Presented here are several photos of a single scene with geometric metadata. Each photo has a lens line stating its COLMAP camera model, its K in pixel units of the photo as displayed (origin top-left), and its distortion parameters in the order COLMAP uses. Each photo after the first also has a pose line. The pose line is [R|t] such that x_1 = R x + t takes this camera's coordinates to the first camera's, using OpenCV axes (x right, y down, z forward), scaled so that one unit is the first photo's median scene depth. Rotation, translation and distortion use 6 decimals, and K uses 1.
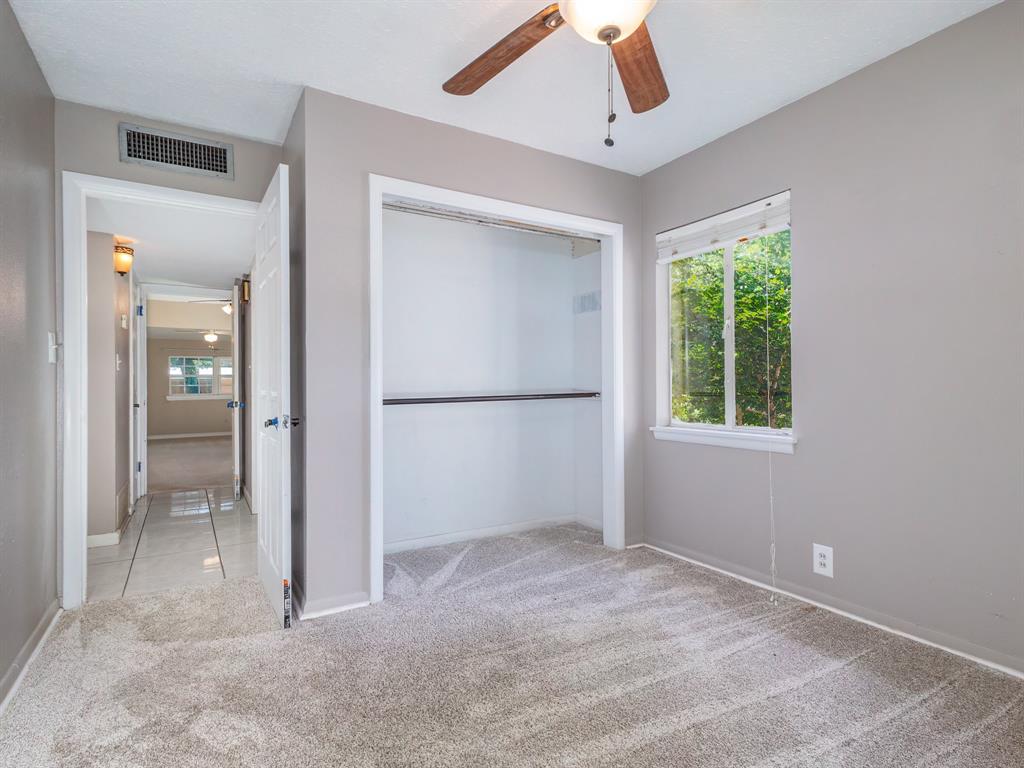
lens RADIAL K [[530.6, 0, 512.9], [0, 530.6, 387.5], [0, 0, 1]] dist [0.002807, 0.001335]
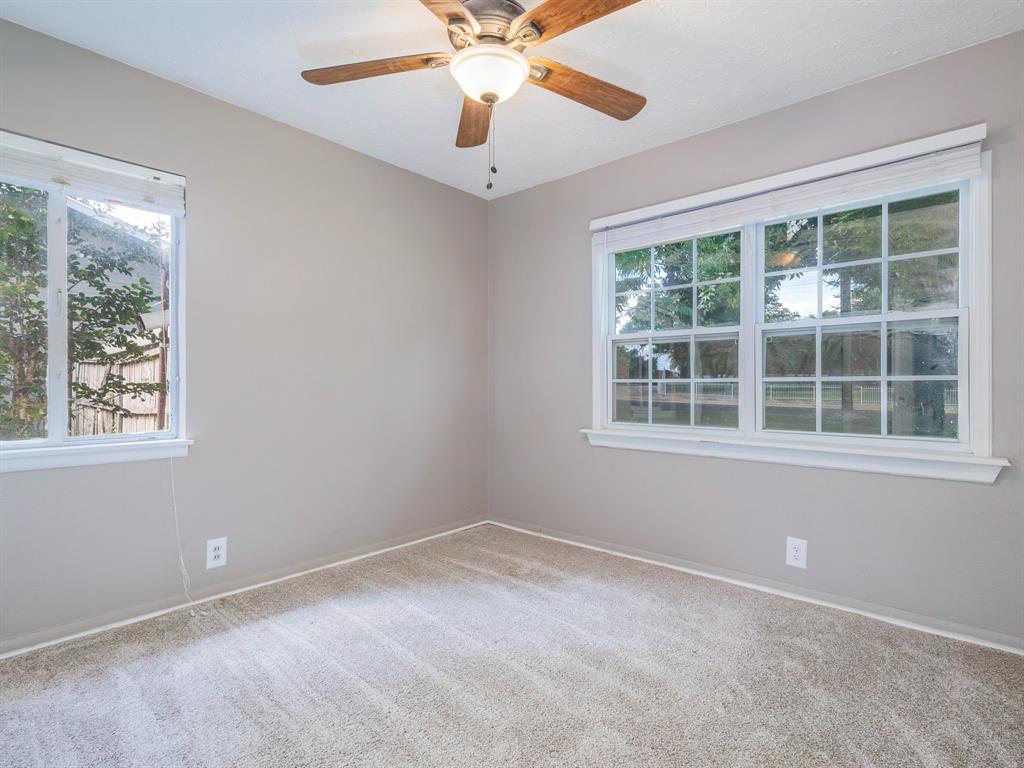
lens RADIAL K [[530.6, 0, 509.4], [0, 530.6, 389.1], [0, 0, 1]] dist [0.002807, 0.001335]
pose [[-0.313429, 0.003926, 0.949603, -0.577046], [-0.000622, 0.999990, -0.004340, 0.008839], [-0.949611, -0.001951, -0.313424, 0.773698]]
